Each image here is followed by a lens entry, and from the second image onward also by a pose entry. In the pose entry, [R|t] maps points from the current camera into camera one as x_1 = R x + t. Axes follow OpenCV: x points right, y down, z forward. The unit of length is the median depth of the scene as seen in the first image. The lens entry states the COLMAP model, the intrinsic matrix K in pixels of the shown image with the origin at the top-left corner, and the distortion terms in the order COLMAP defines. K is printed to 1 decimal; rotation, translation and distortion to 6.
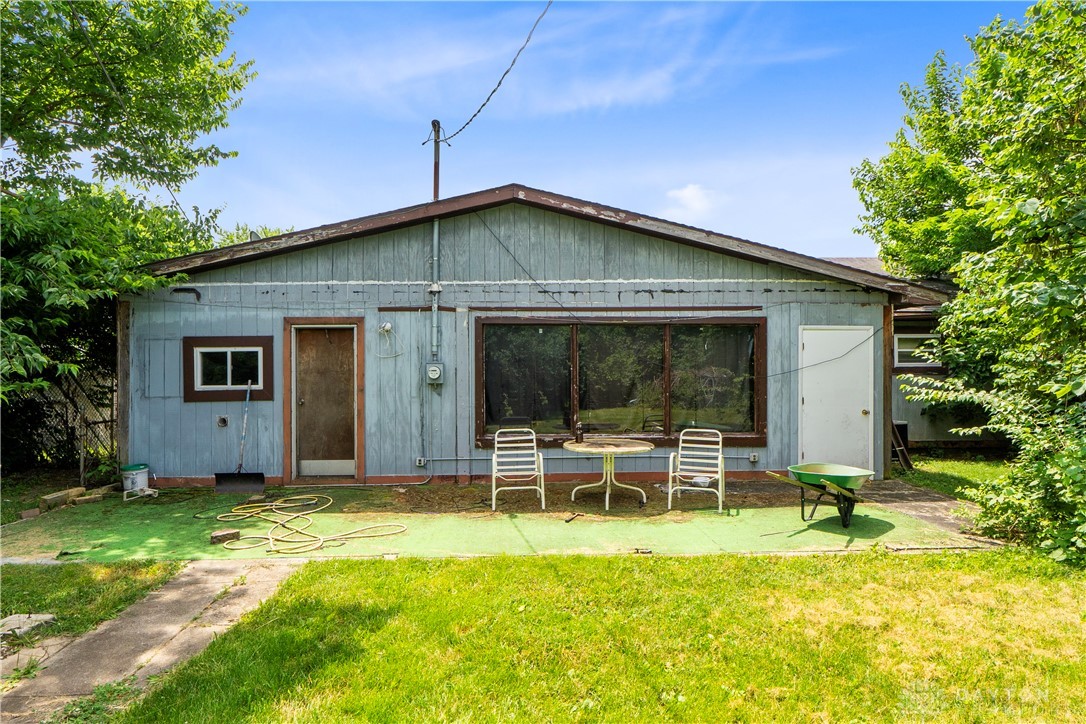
lens RADIAL K [[639.1, 0, 542.3], [0, 639.1, 361.6], [0, 0, 1]] dist [0.000474, 0.000880]
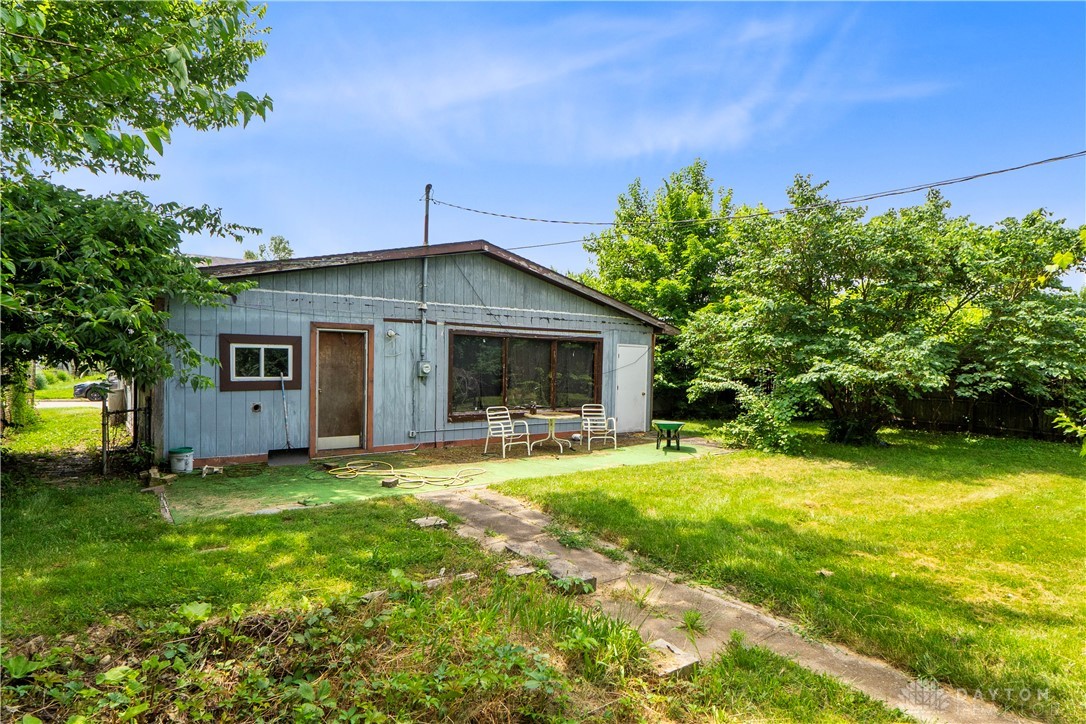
lens RADIAL K [[605.4, 0, 544.1], [0, 605.4, 365.7], [0, 0, 1]] dist [0.000335, 0.000280]
pose [[0.812163, 0.016795, 0.583189, -0.715278], [-0.025950, 0.999636, 0.007350, -0.004944], [-0.582853, -0.021103, 0.812304, -0.206387]]
